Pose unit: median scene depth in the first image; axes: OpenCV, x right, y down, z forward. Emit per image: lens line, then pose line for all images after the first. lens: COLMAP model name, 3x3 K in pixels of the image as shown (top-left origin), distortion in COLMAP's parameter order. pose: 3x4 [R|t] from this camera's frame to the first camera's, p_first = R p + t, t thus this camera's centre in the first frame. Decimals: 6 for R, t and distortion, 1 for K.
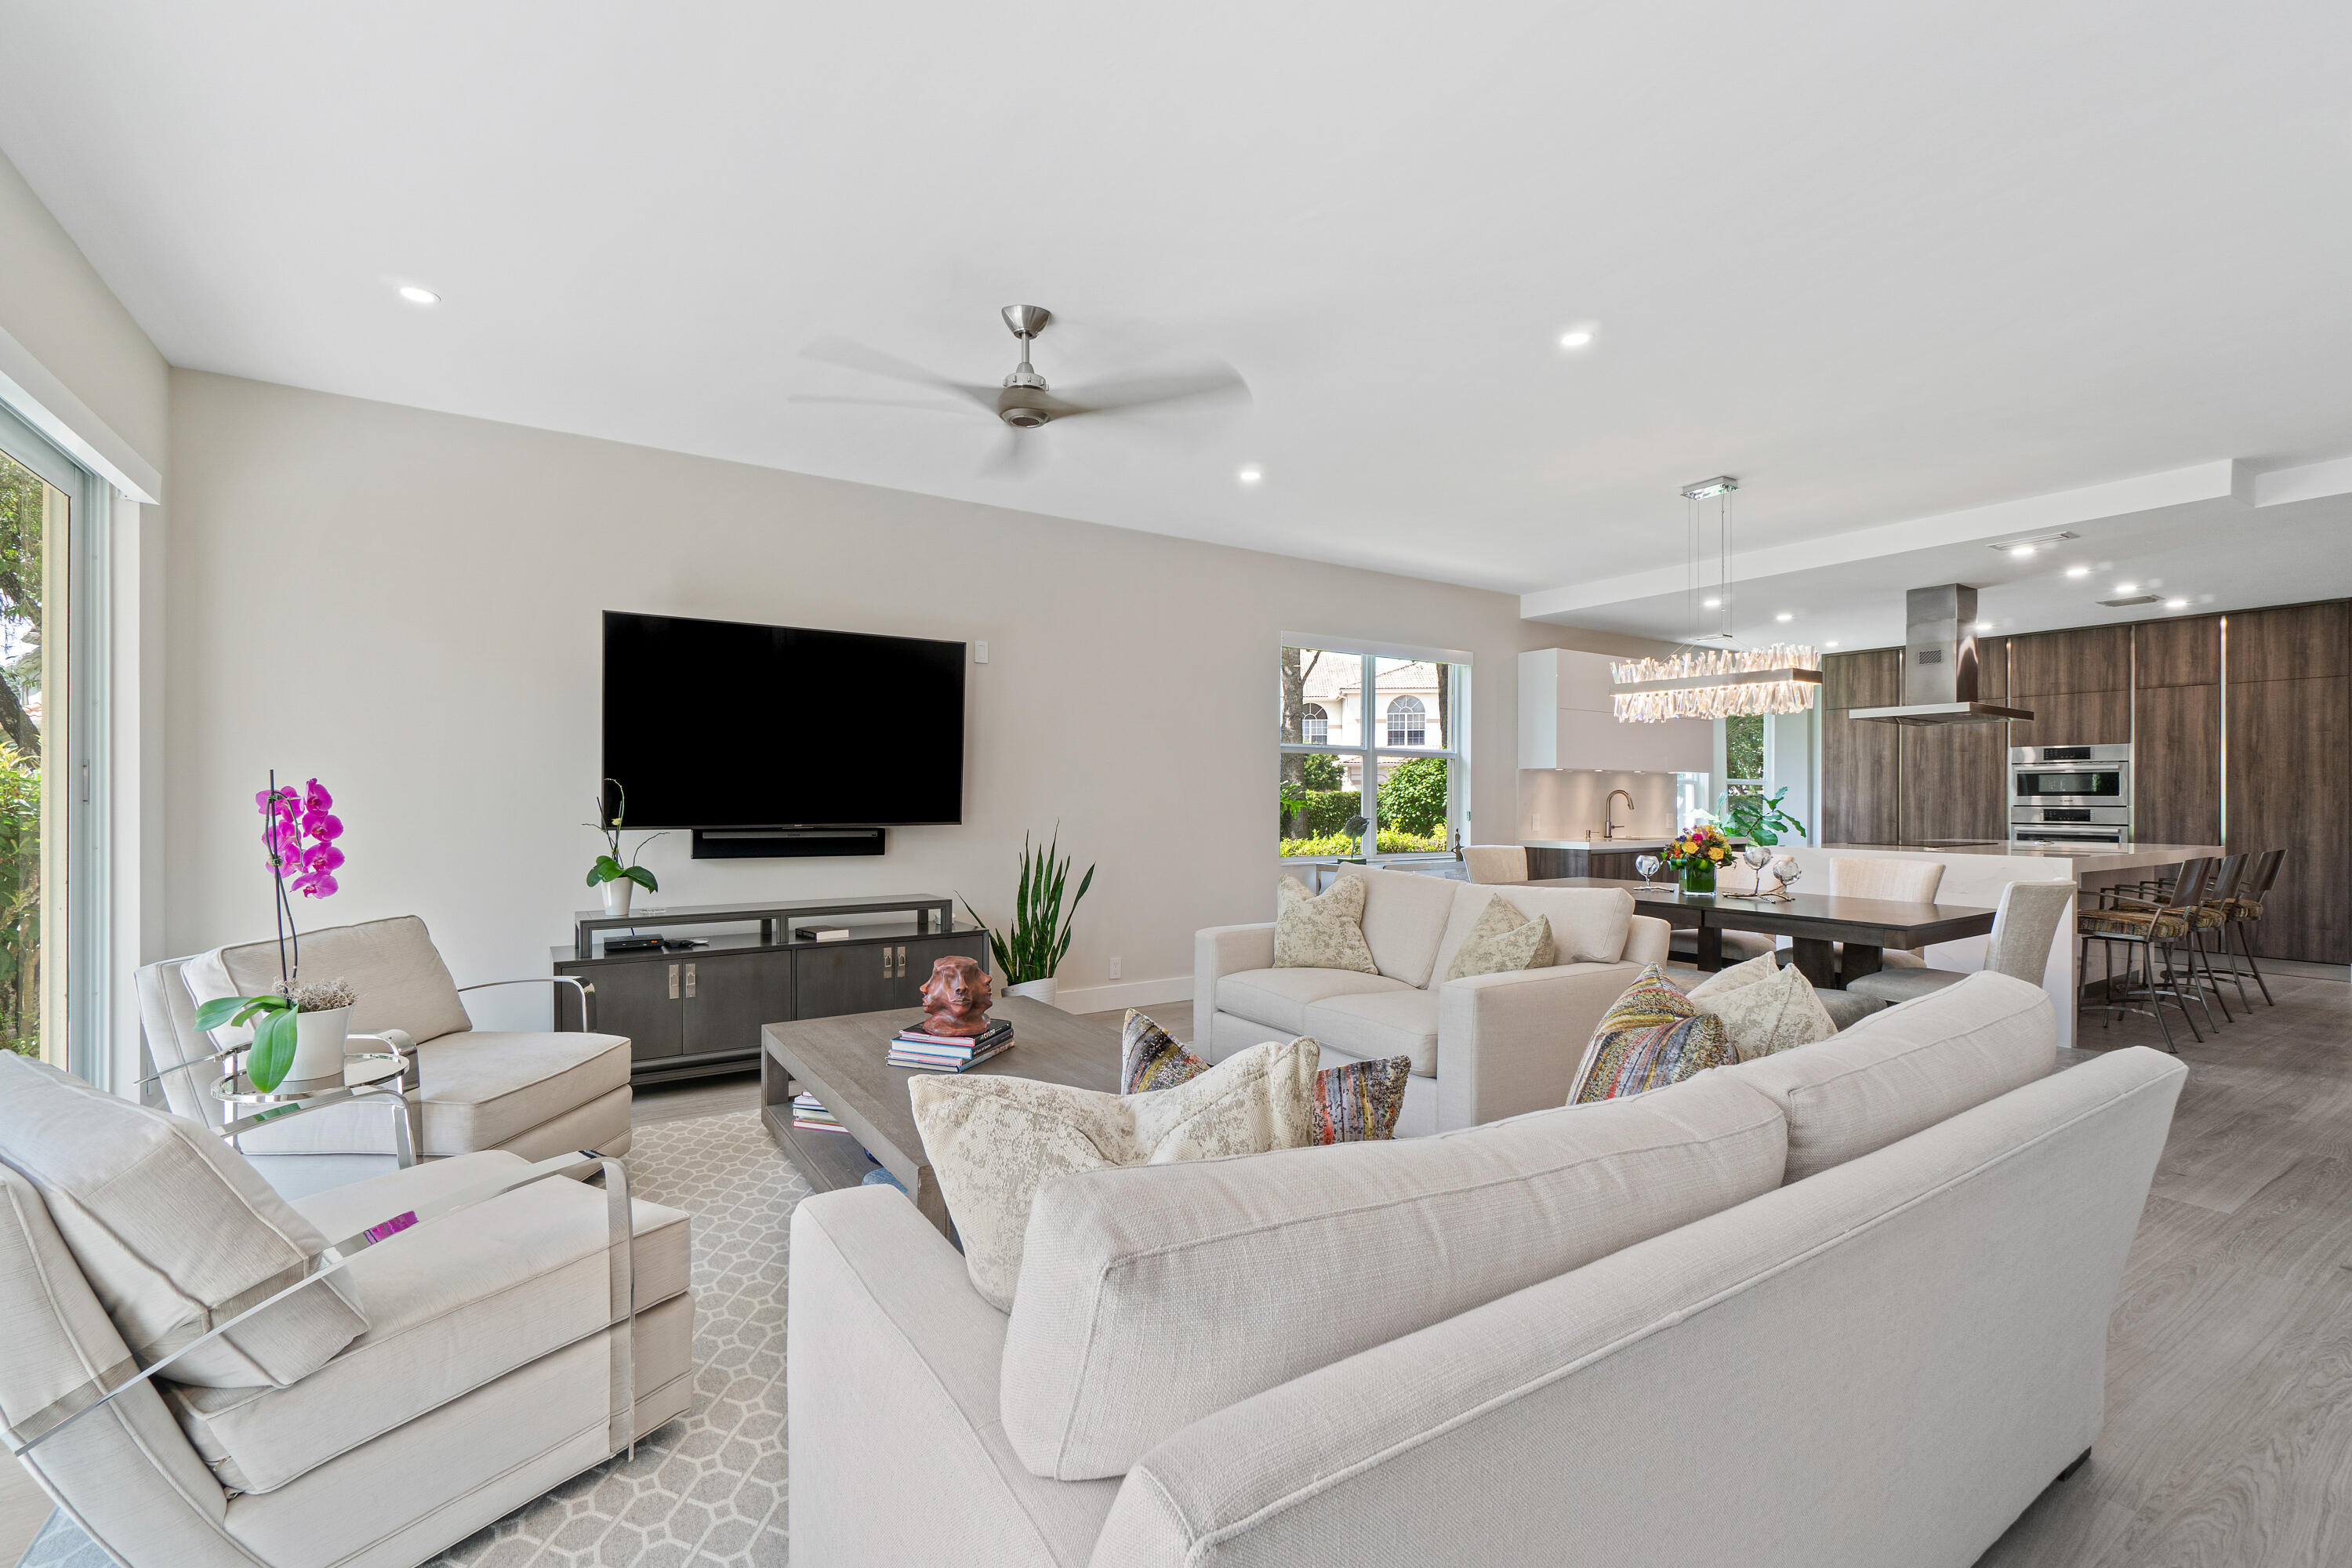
lens RADIAL K [[1022.1, 0, 1158.6], [0, 1022.1, 793.0], [0, 0, 1]] dist [-0.009312, 0.002231]
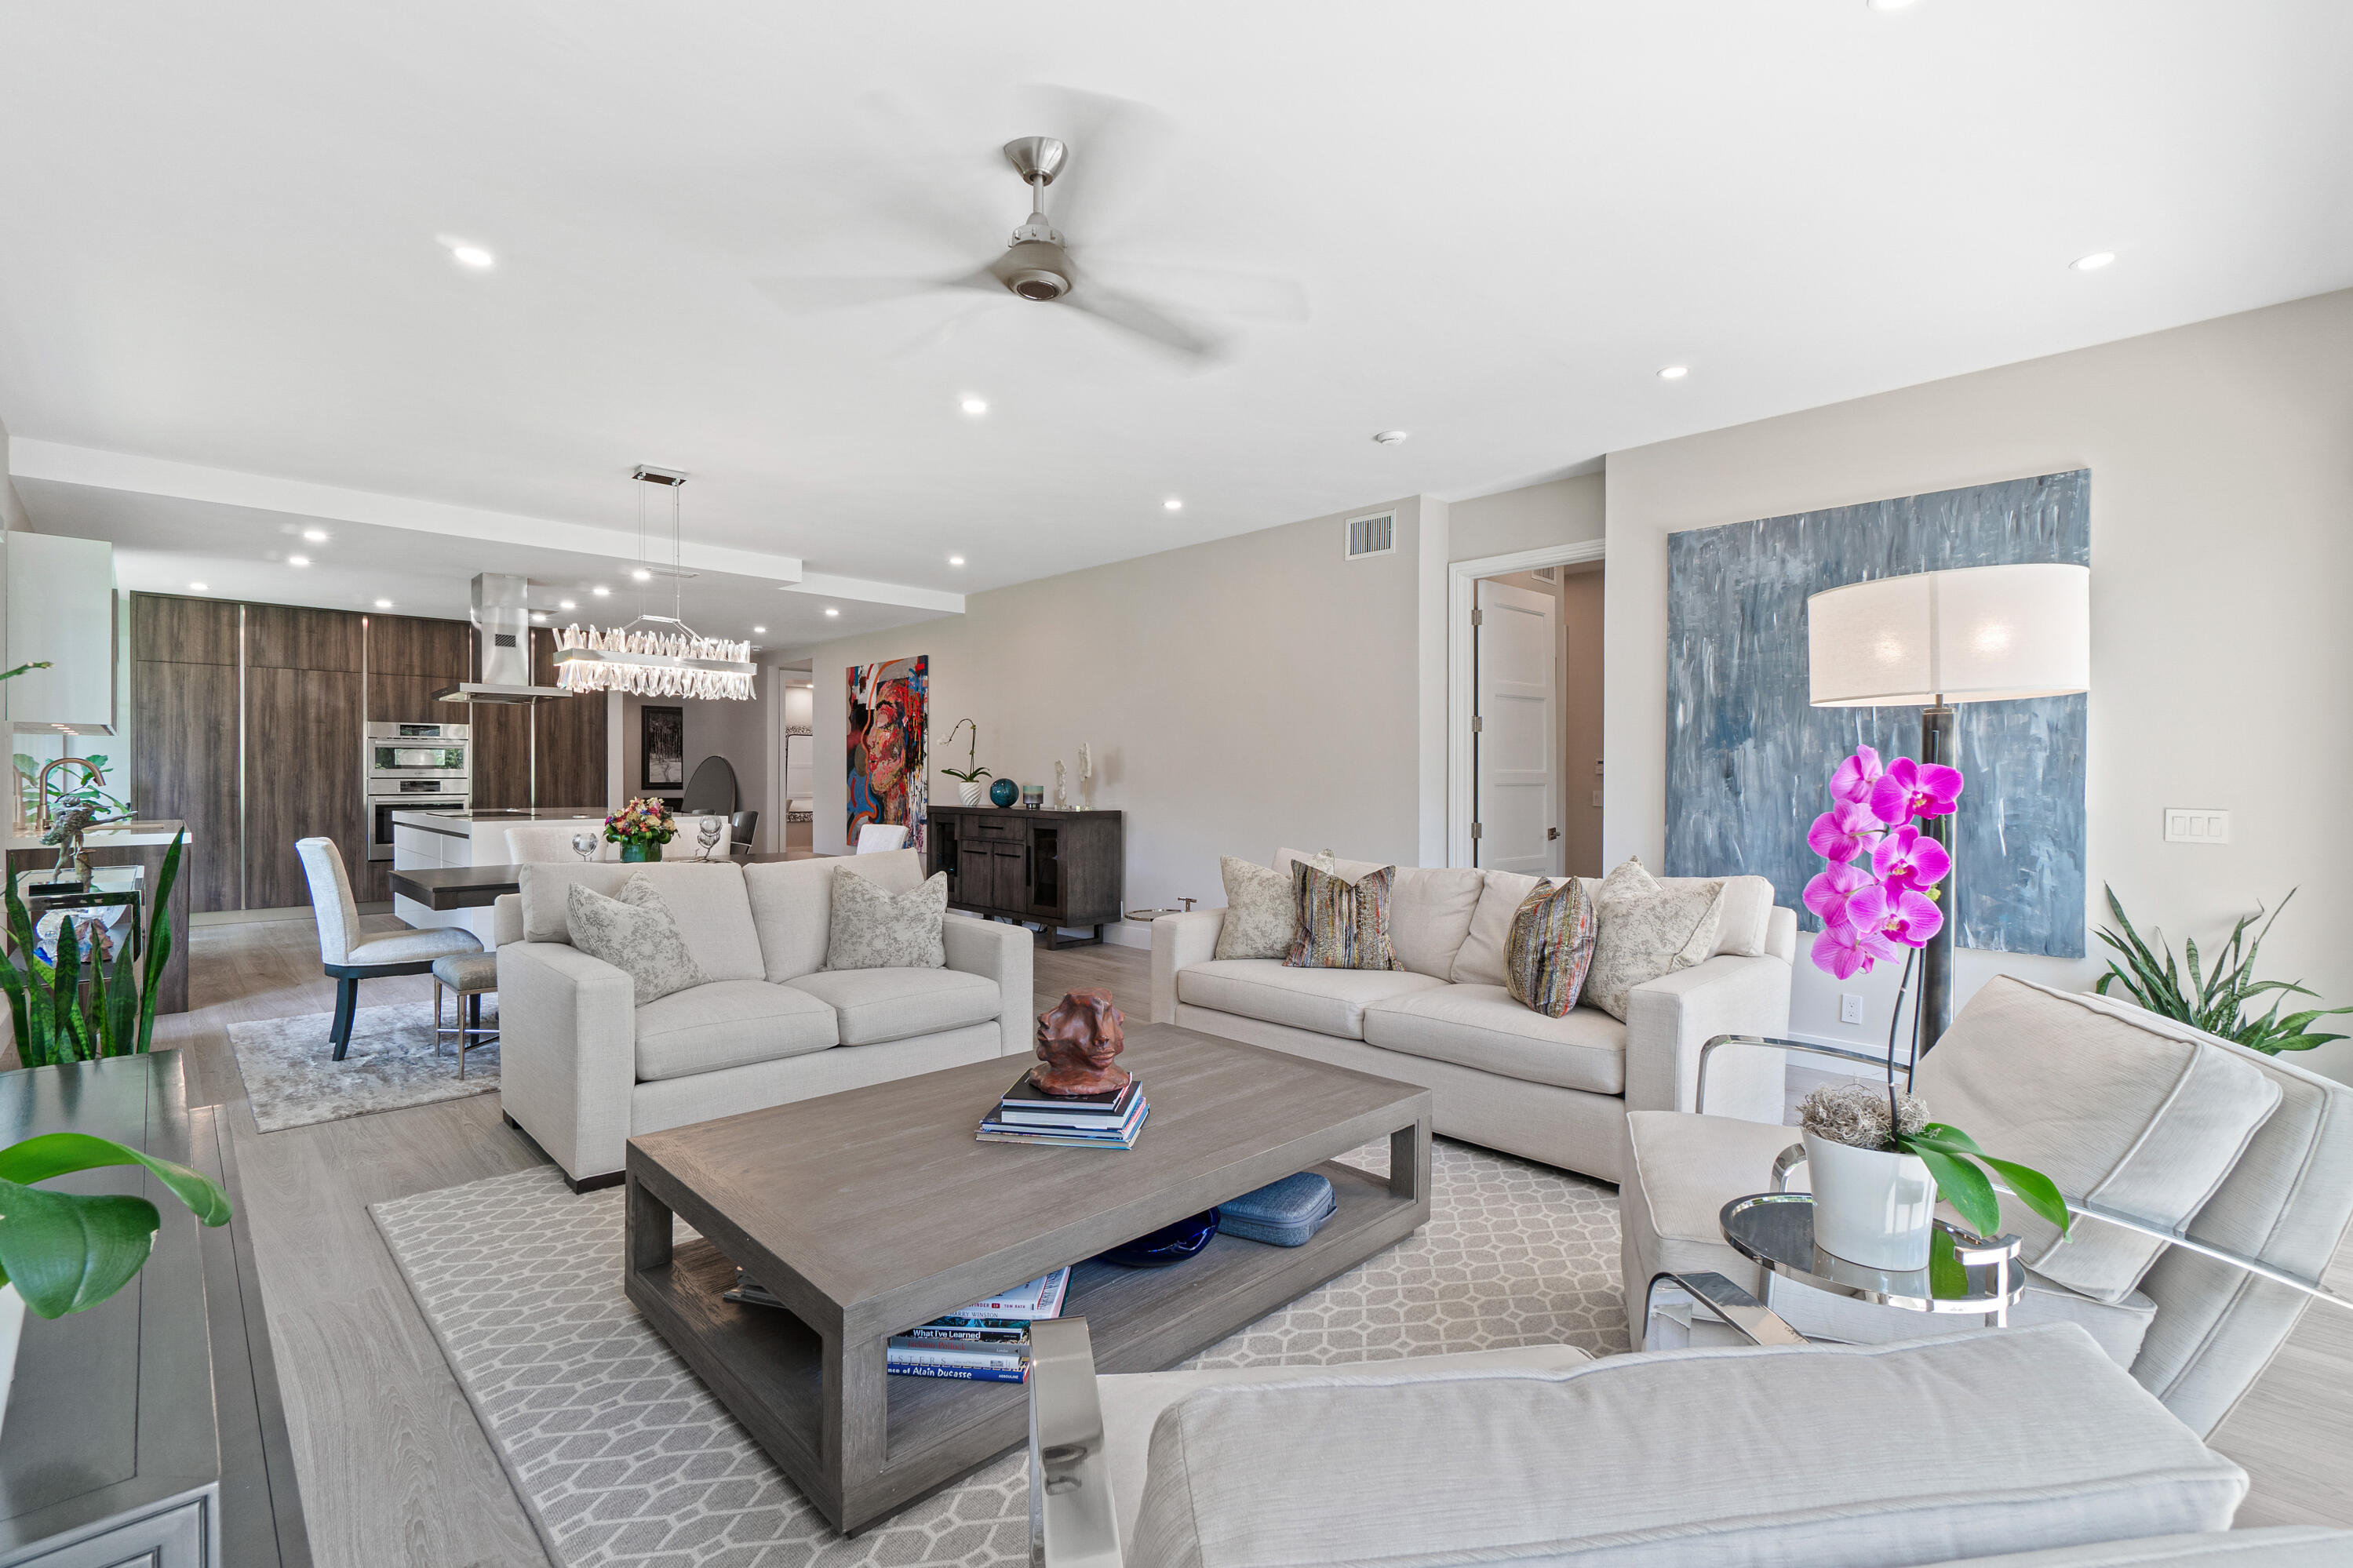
lens RADIAL K [[1022.4, 0, 1166.0], [0, 1022.4, 785.9], [0, 0, 1]] dist [-0.009312, 0.002231]
pose [[-0.207055, -0.002674, 0.978326, -0.349382], [-0.000416, 0.999996, 0.002645, 0.017923], [-0.978329, 0.000141, -0.207056, 0.434423]]
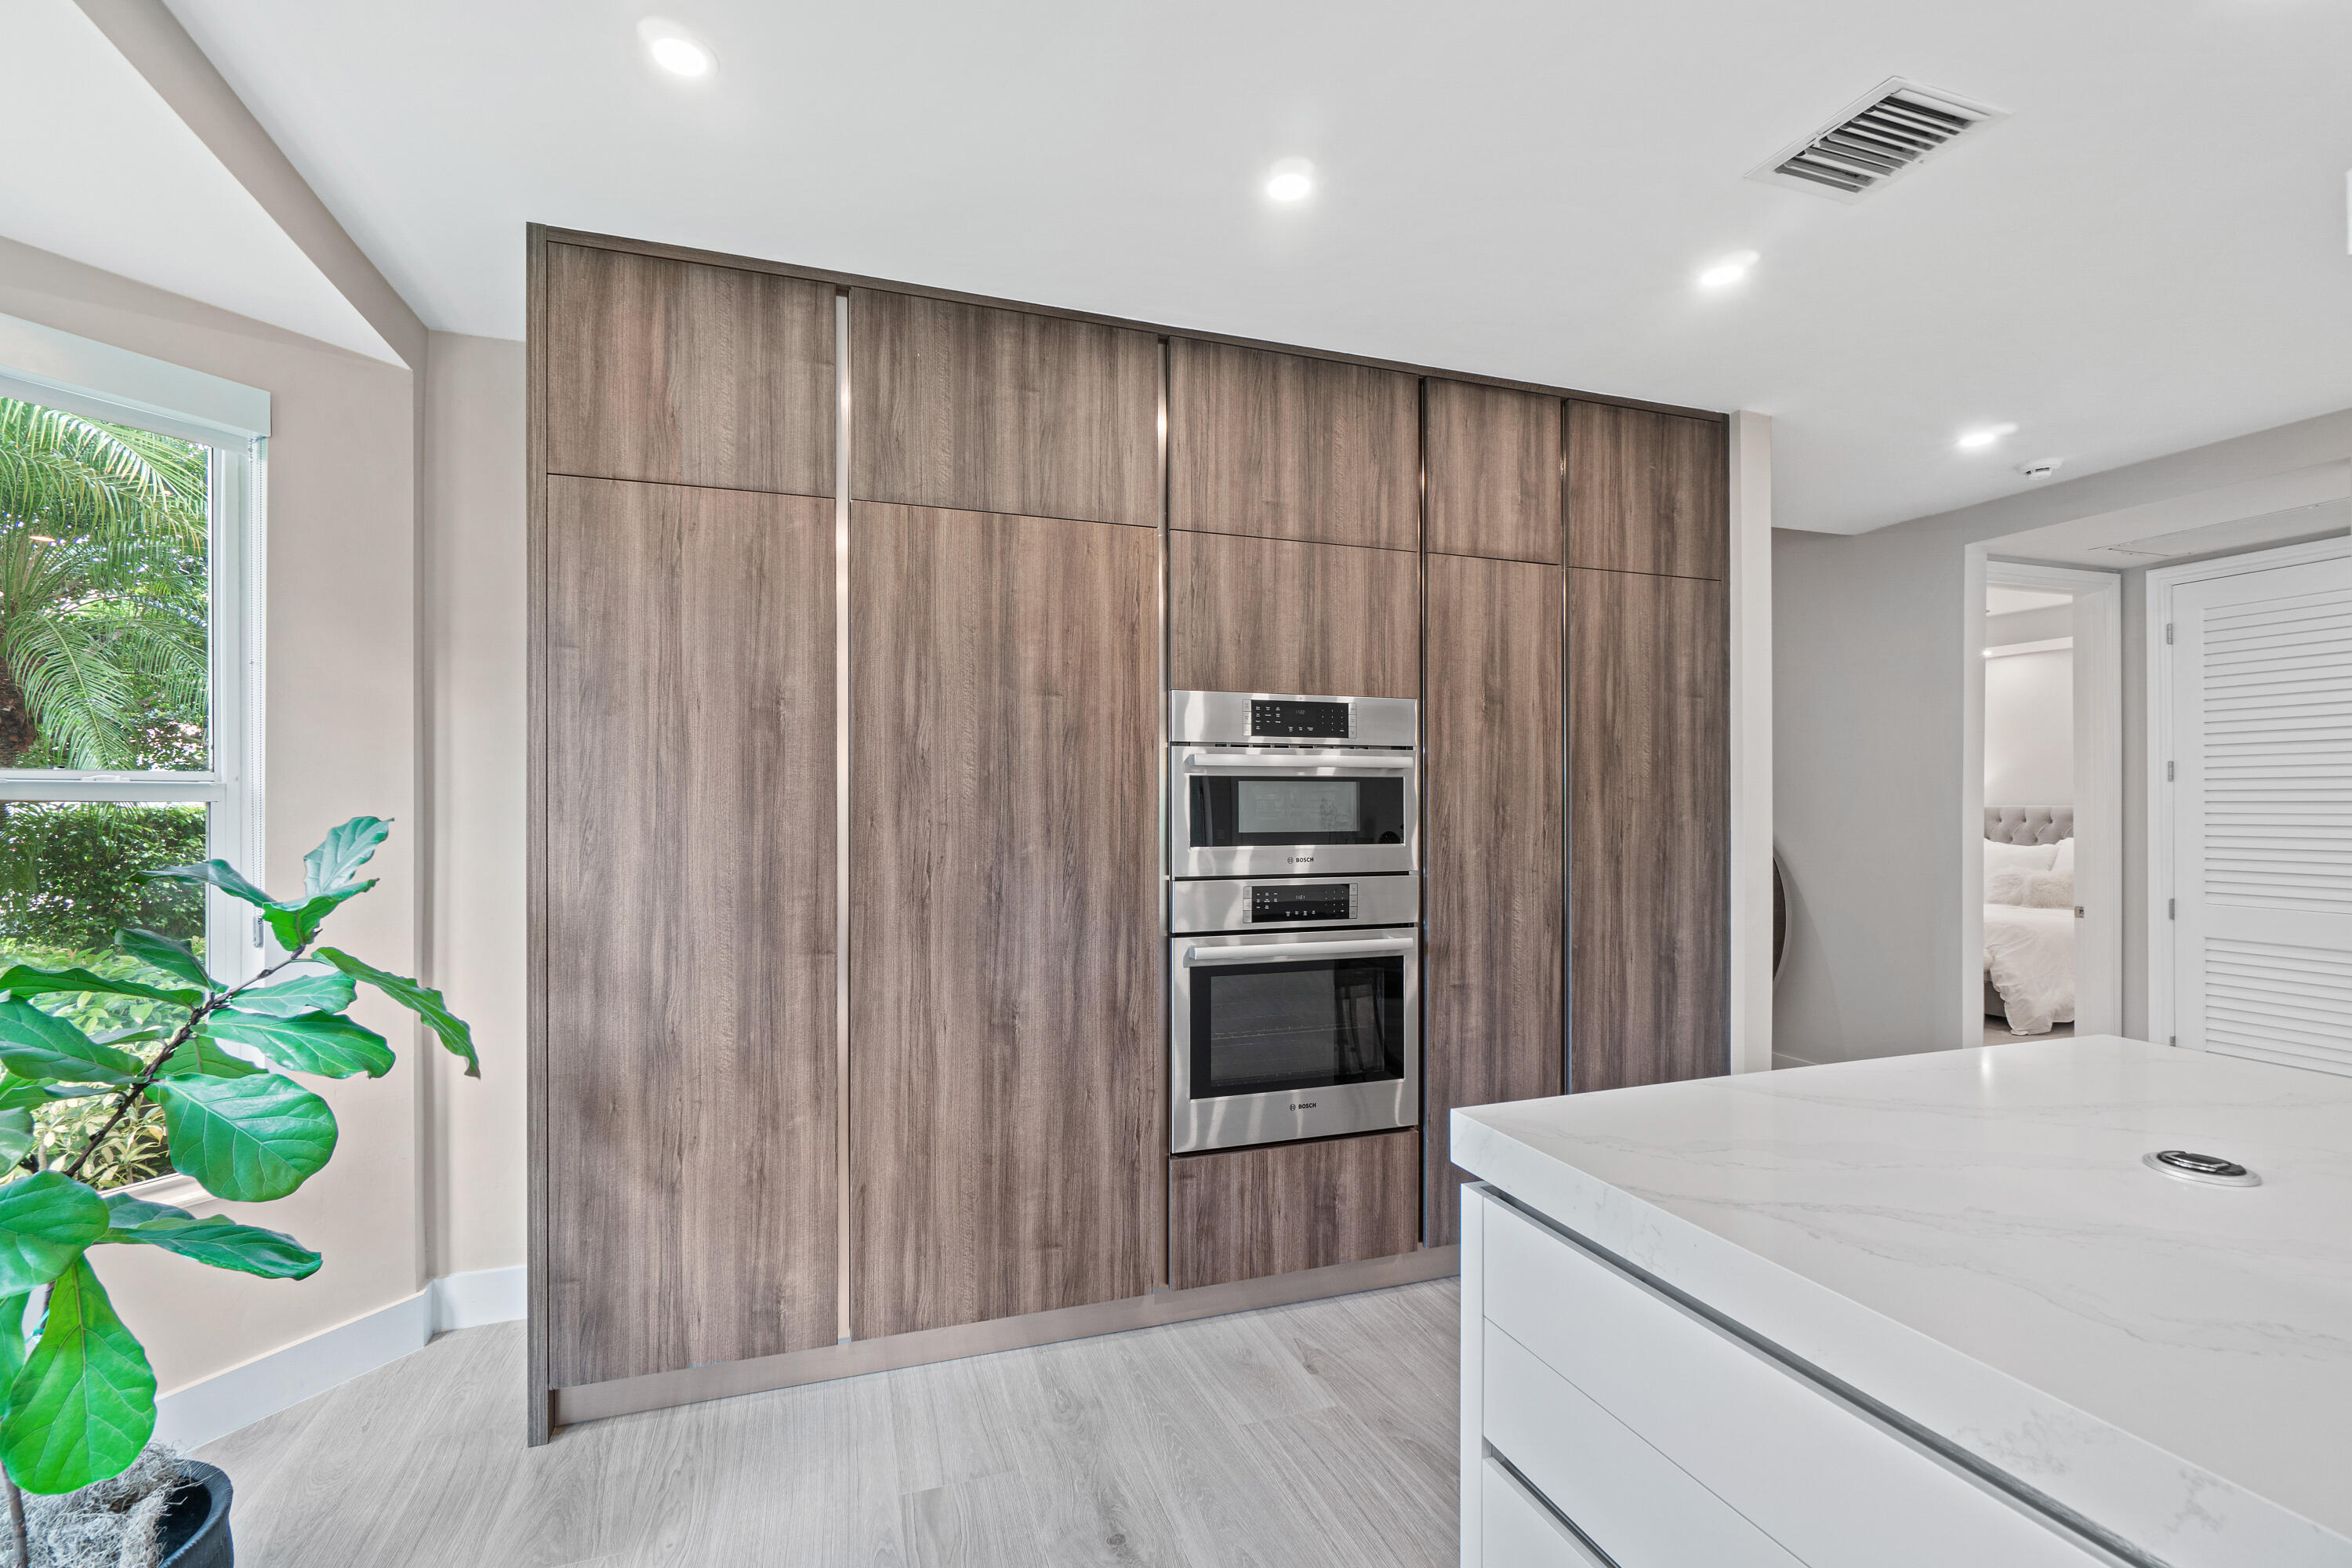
lens RADIAL K [[1022.1, 0, 1167.5], [0, 1022.1, 816.9], [0, 0, 1]] dist [-0.009312, 0.002231]
pose [[0.247091, -0.002522, 0.968989, 0.552570], [0.000025, 0.999997, 0.002596, -0.007262], [-0.968992, -0.000617, 0.247091, 0.951700]]
